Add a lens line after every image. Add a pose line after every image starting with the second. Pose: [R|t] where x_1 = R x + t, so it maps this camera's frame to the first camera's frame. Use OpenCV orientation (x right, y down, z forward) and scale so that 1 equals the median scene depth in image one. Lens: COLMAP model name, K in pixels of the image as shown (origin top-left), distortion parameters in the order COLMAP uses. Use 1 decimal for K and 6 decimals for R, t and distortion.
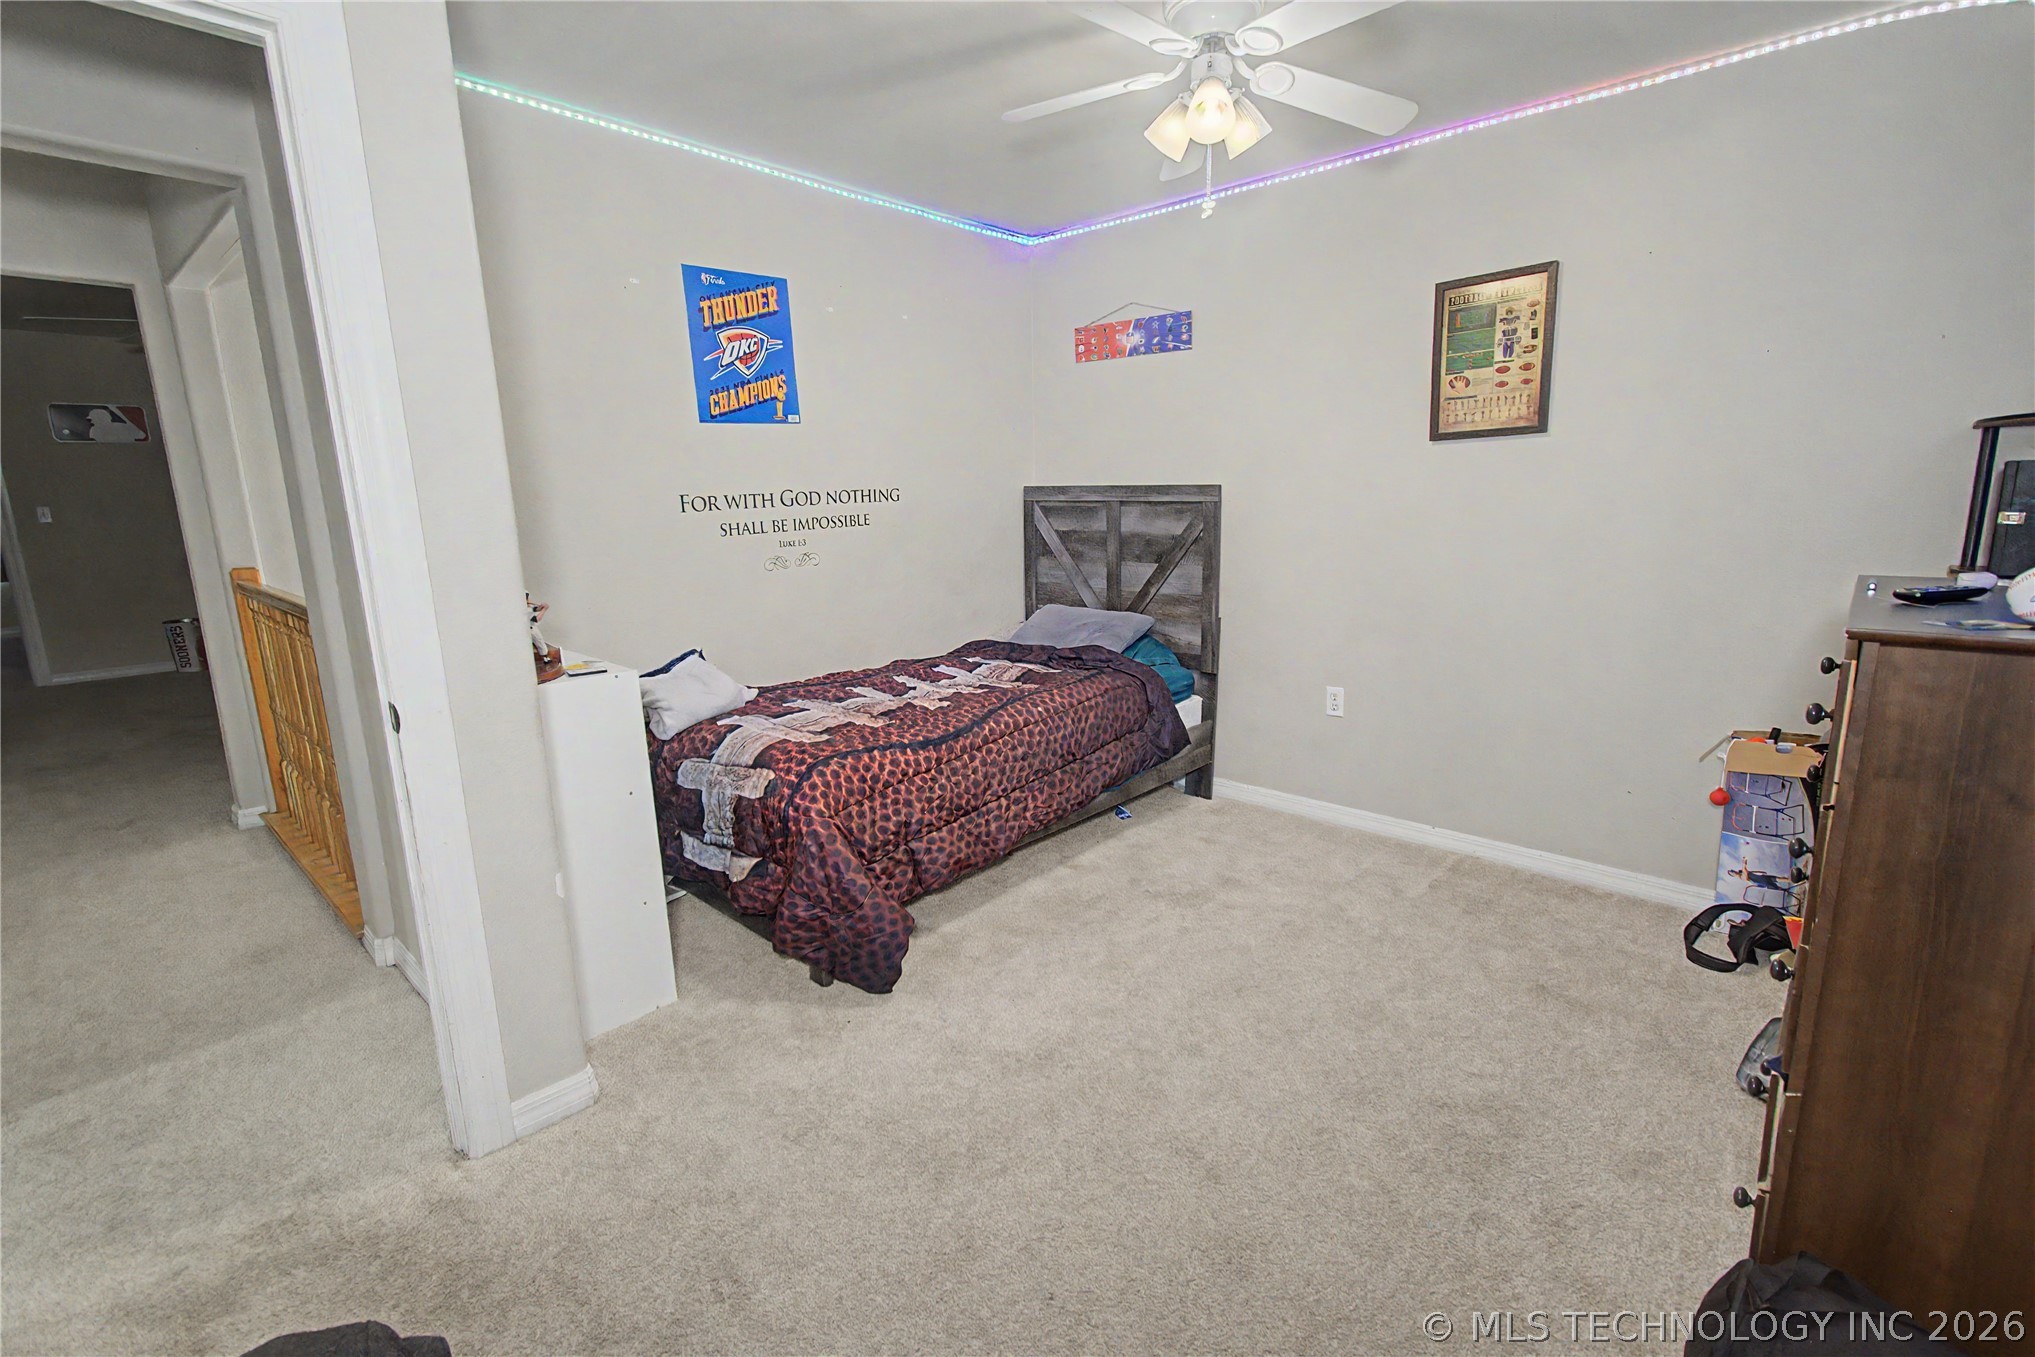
lens RADIAL K [[901.4, 0, 1019.1], [0, 901.4, 654.1], [0, 0, 1]] dist [0.000744, 0.000121]
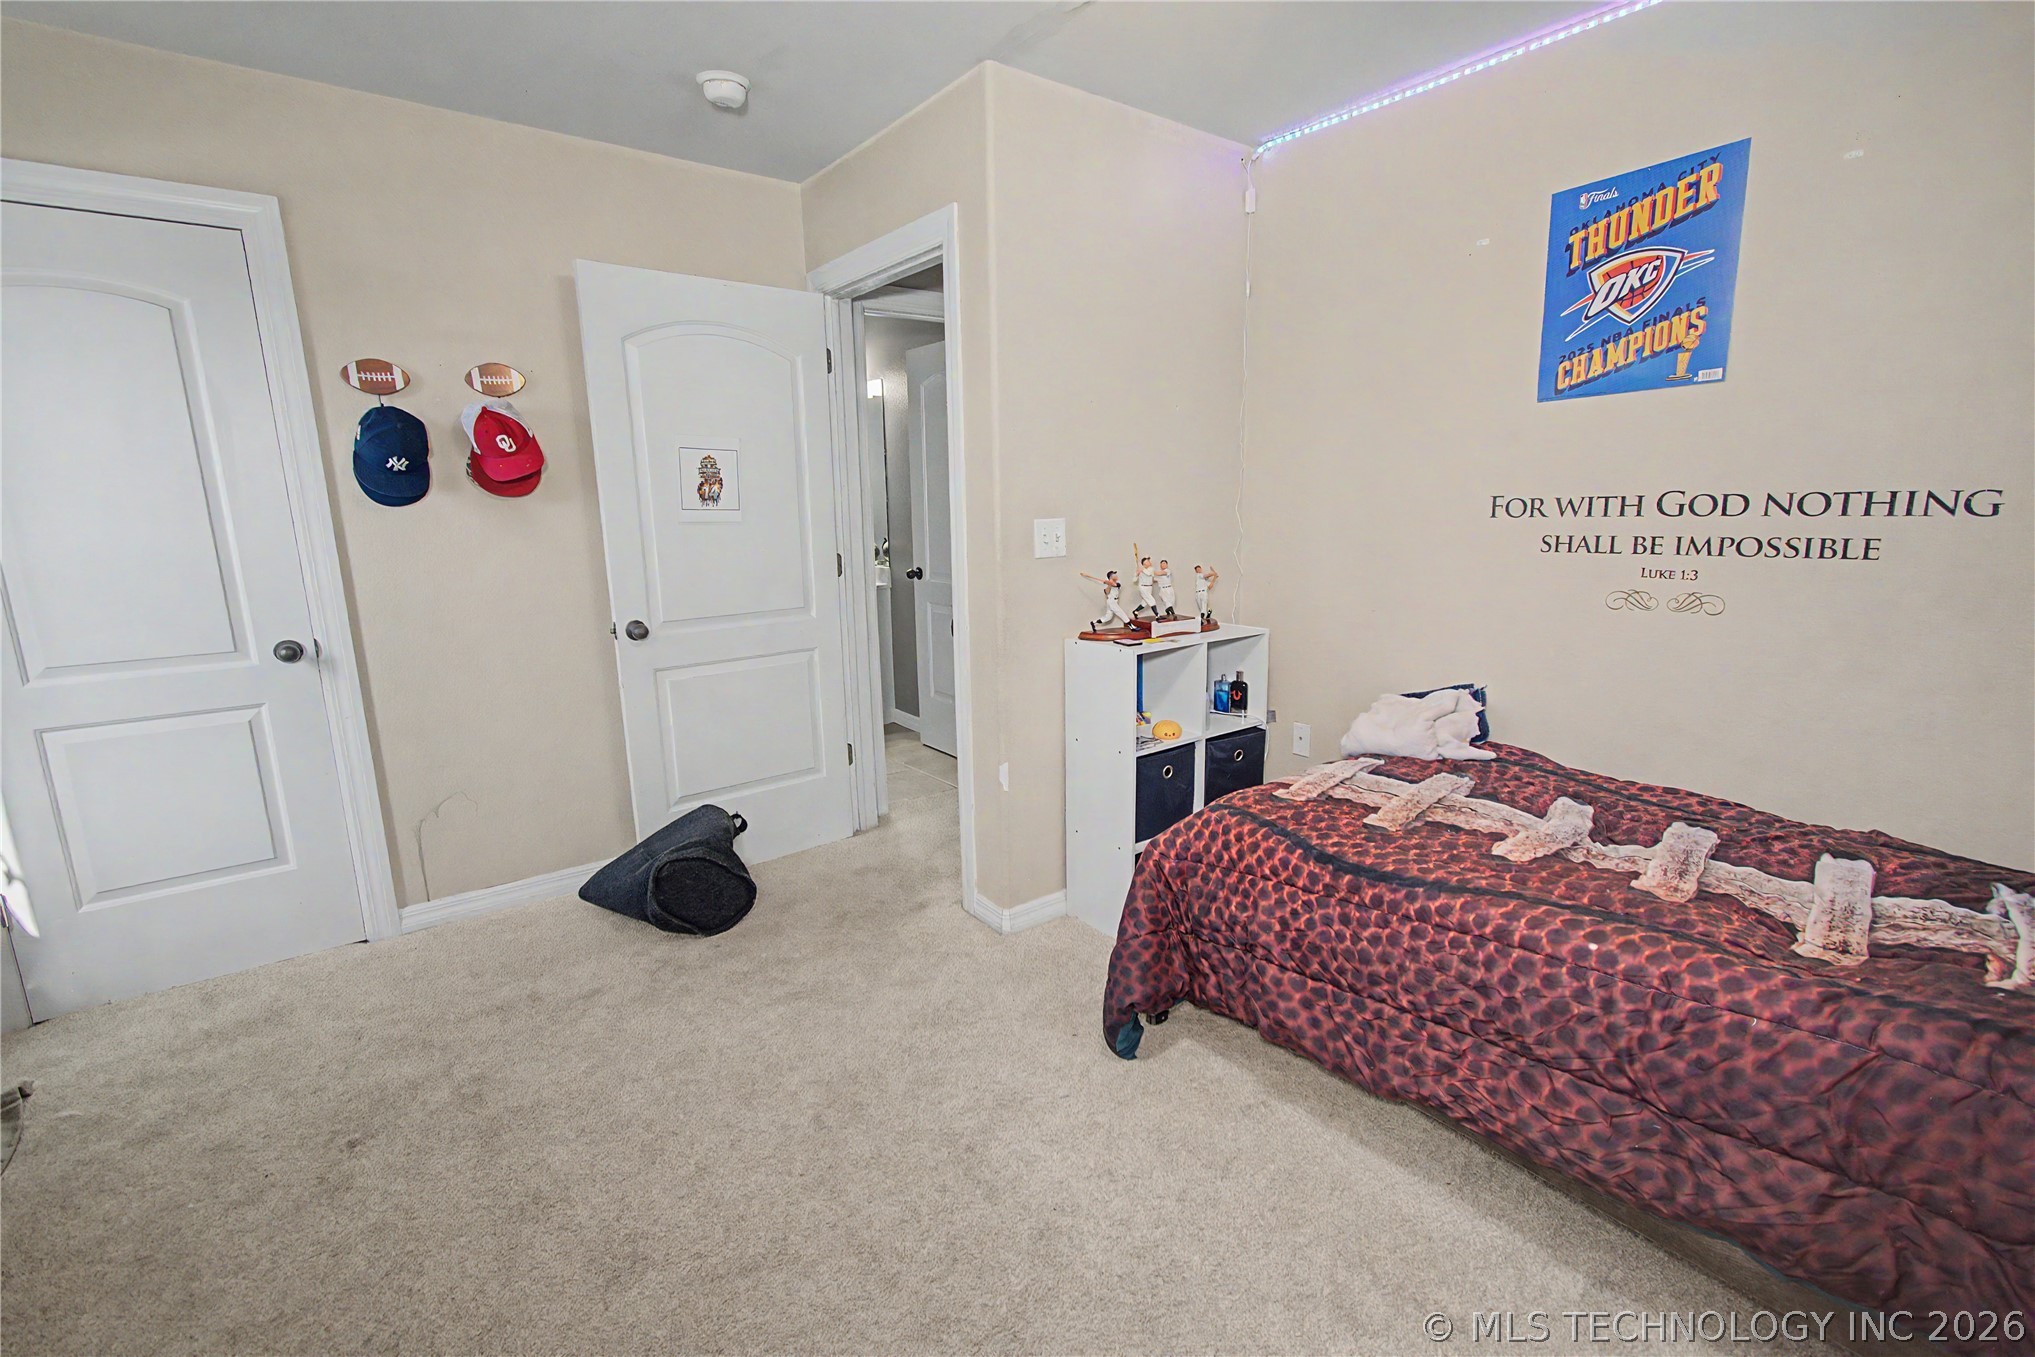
lens RADIAL K [[901.5, 0, 1017.5], [0, 901.5, 678.5], [0, 0, 1]] dist [-0.015854, 0.010753]
pose [[-0.150457, 0.214715, -0.965018, 0.489006], [-0.169330, 0.956108, 0.239133, -0.136507], [0.974007, 0.199385, -0.107496, 0.683583]]
